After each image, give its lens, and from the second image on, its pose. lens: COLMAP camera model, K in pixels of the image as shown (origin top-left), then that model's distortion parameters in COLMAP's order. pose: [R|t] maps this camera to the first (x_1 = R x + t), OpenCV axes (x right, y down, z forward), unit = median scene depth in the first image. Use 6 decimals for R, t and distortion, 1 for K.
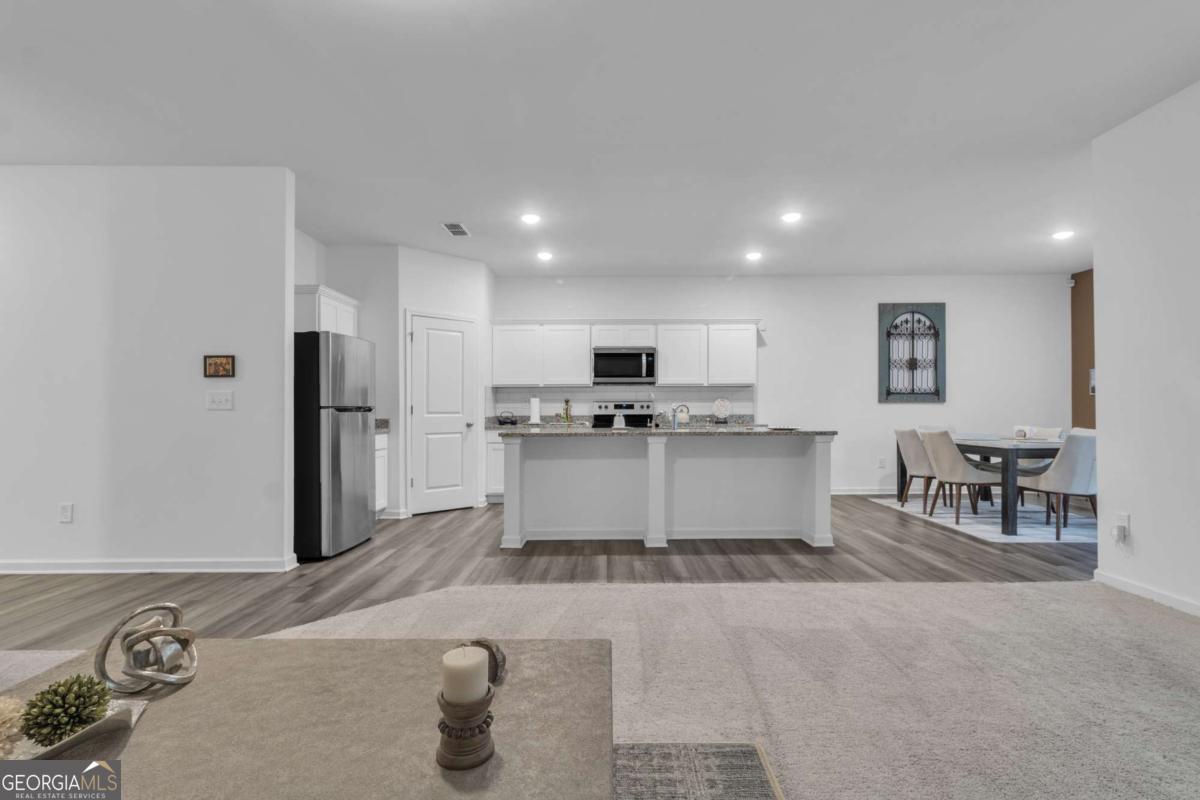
lens RADIAL K [[565.8, 0, 595.8], [0, 565.8, 409.7], [0, 0, 1]] dist [0.006641, -0.000516]
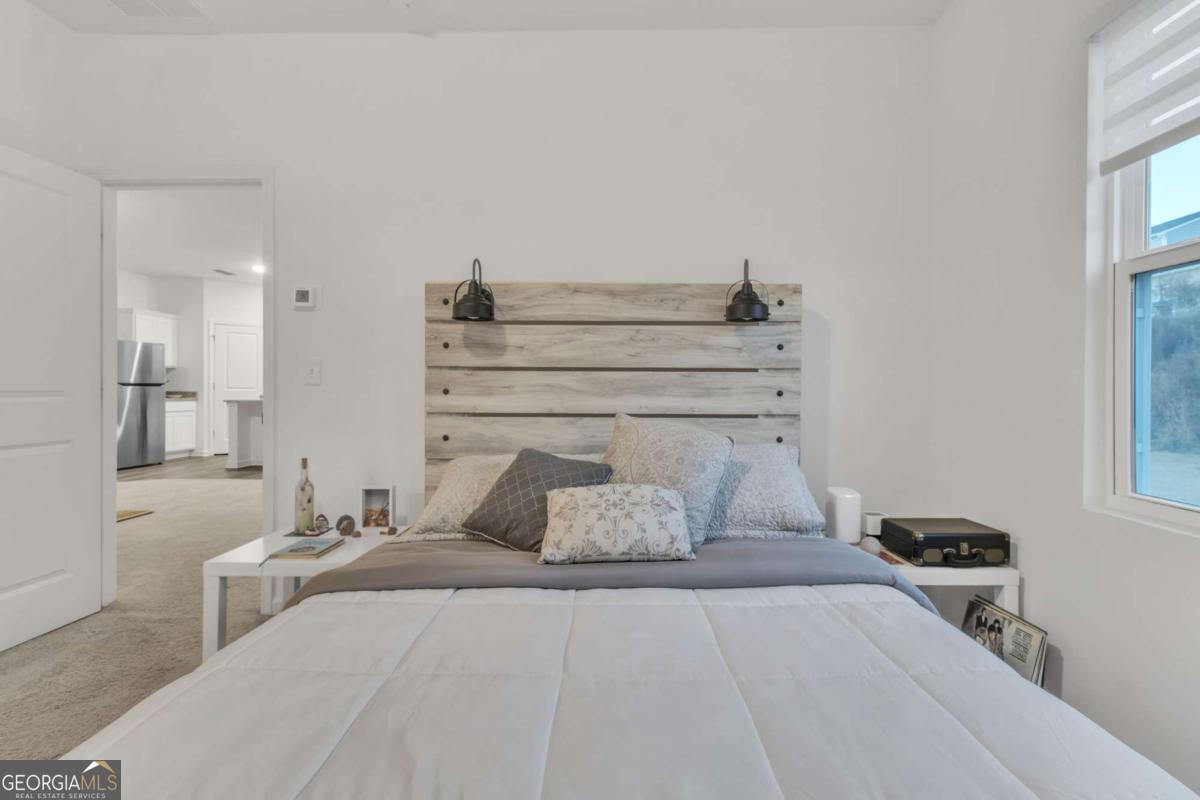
lens RADIAL K [[565.8, 0, 600.9], [0, 565.8, 391.8], [0, 0, 1]] dist [0.006641, -0.000516]
pose [[0.999751, 0.008031, -0.020827, 0.637912], [-0.007963, 0.999963, 0.003378, 0.002298], [0.020853, -0.003211, 0.999777, -0.433993]]
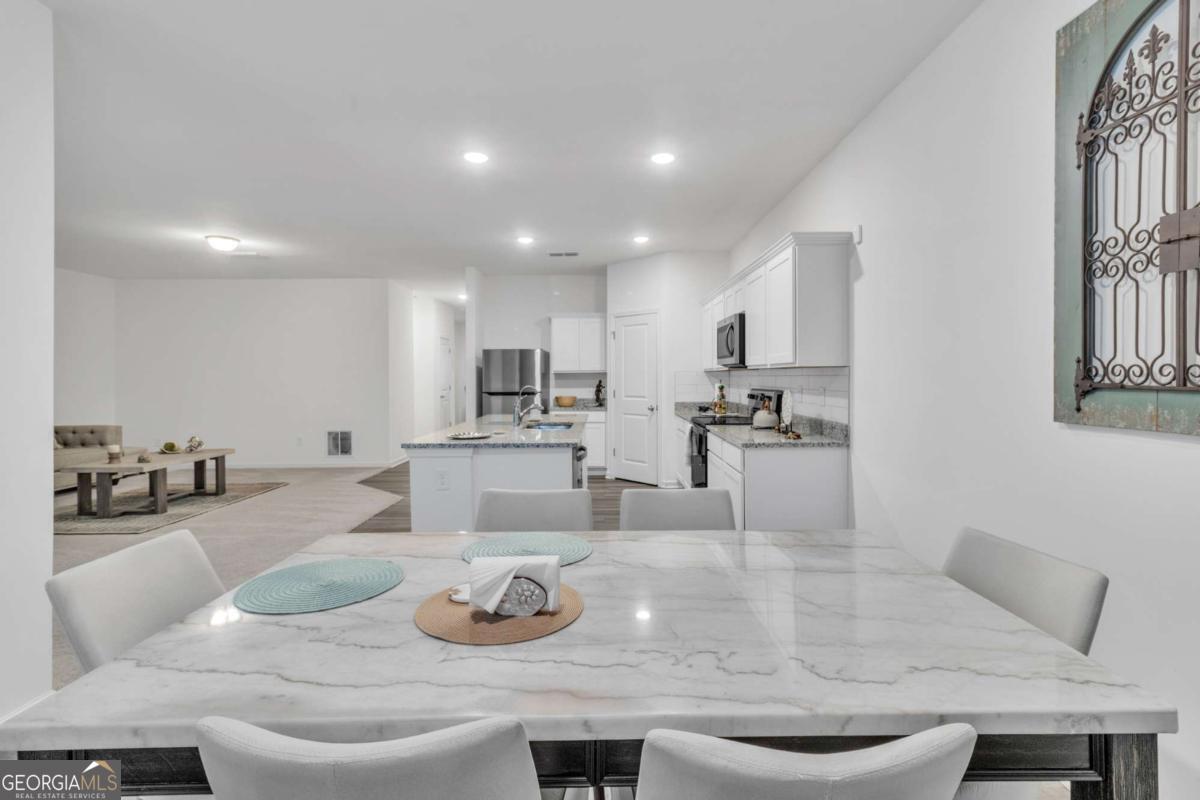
lens RADIAL K [[565.8, 0, 608.2], [0, 565.8, 374.9], [0, 0, 1]] dist [0.006641, -0.000516]
pose [[0.023574, 0.001913, -0.999720, 0.784199], [0.005846, 0.999981, 0.002052, -0.036427], [0.999705, -0.005893, 0.023562, 0.822511]]
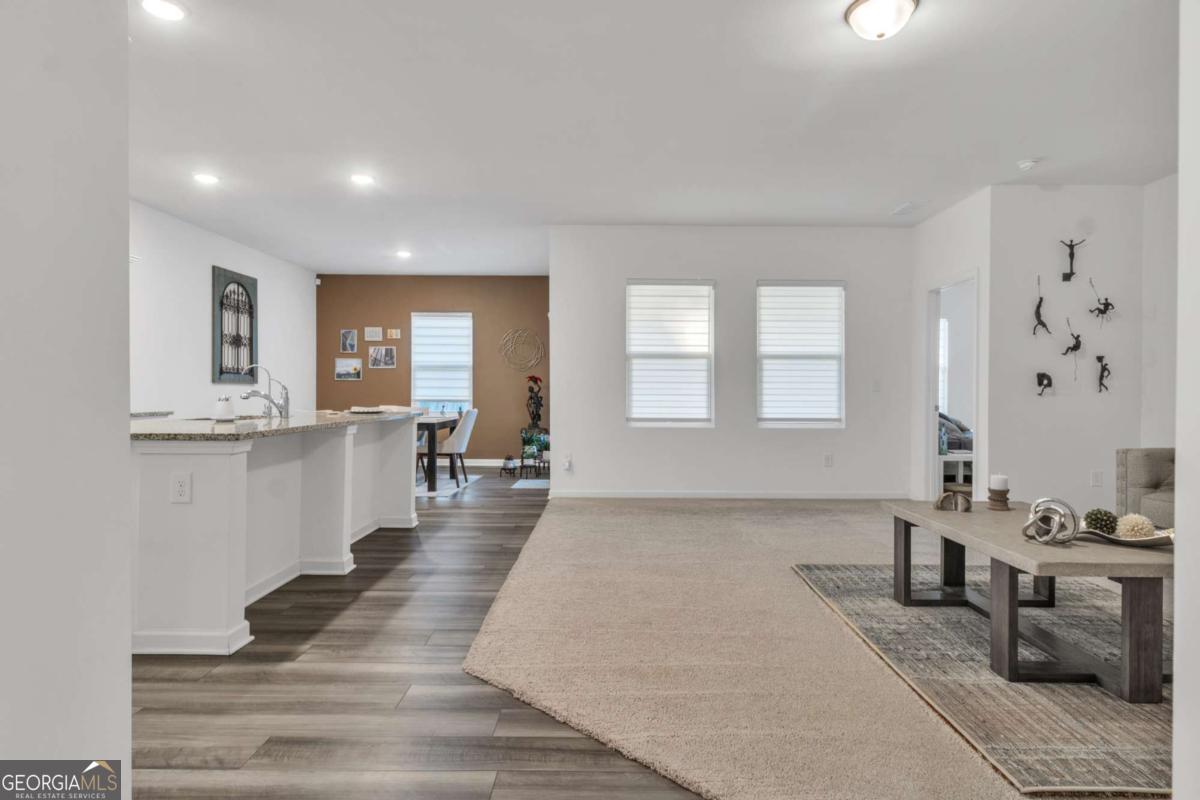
lens RADIAL K [[651.1, 0, 614.4], [0, 651.1, 388.6], [0, 0, 1]] dist [0.002724, -0.000808]
pose [[-0.007400, 0.008808, 0.999934, -0.502903], [-0.003915, 0.999953, -0.008837, 0.002973], [-0.999965, -0.003980, -0.007366, 0.422342]]
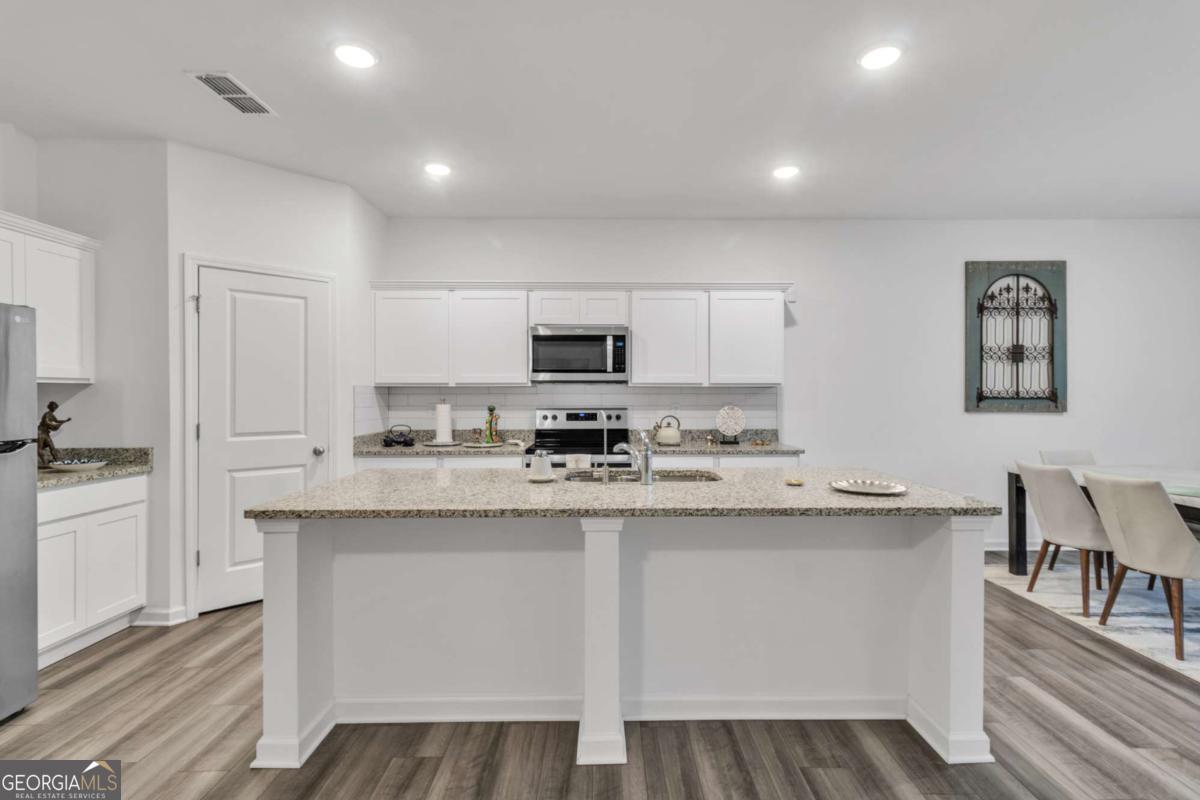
lens RADIAL K [[565.8, 0, 598.2], [0, 565.8, 395.4], [0, 0, 1]] dist [0.006641, -0.000516]
pose [[0.999918, 0.003539, 0.012332, 0.063189], [-0.003584, 0.999987, 0.003654, -0.033613], [-0.012319, -0.003698, 0.999917, 0.354743]]
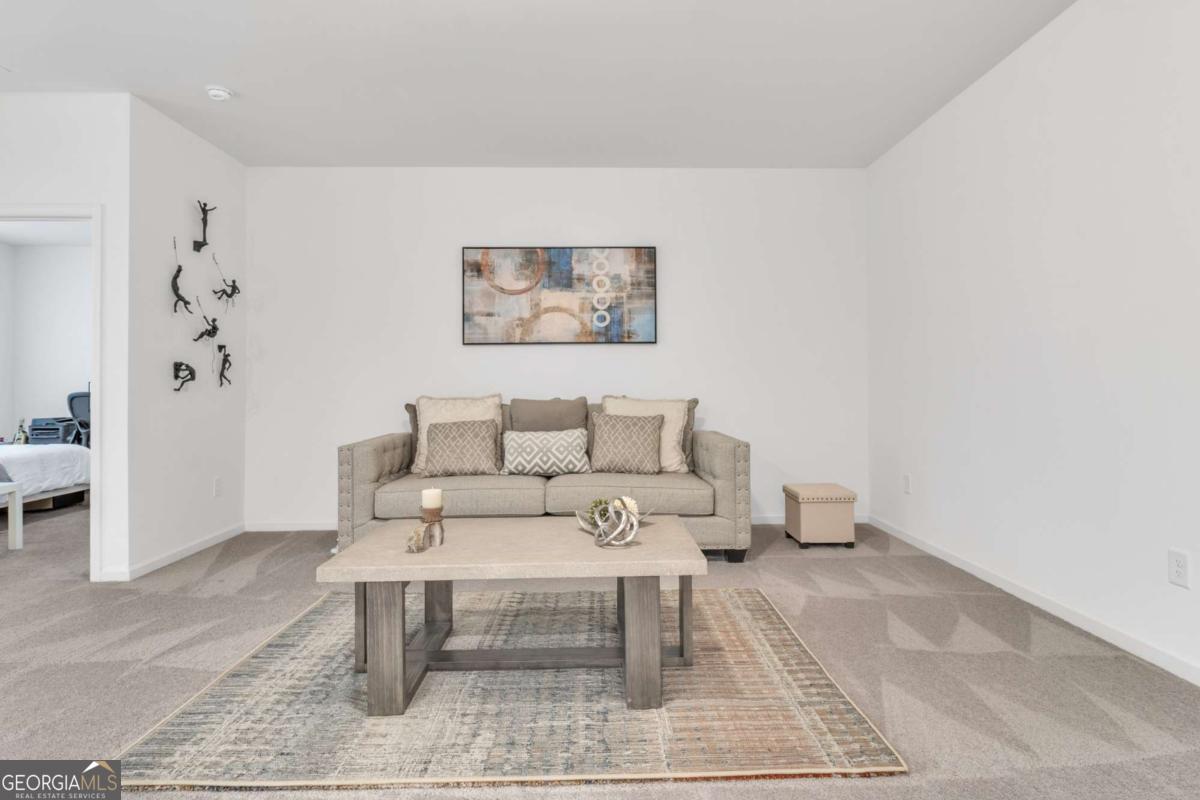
lens RADIAL K [[651.1, 0, 601.5], [0, 651.1, 379.7], [0, 0, 1]] dist [0.002724, -0.000808]
pose [[-0.999581, 0.011898, -0.026369, -0.122465], [0.011960, 0.999926, -0.002176, -0.002244], [0.026341, -0.002490, -0.999650, 0.521191]]
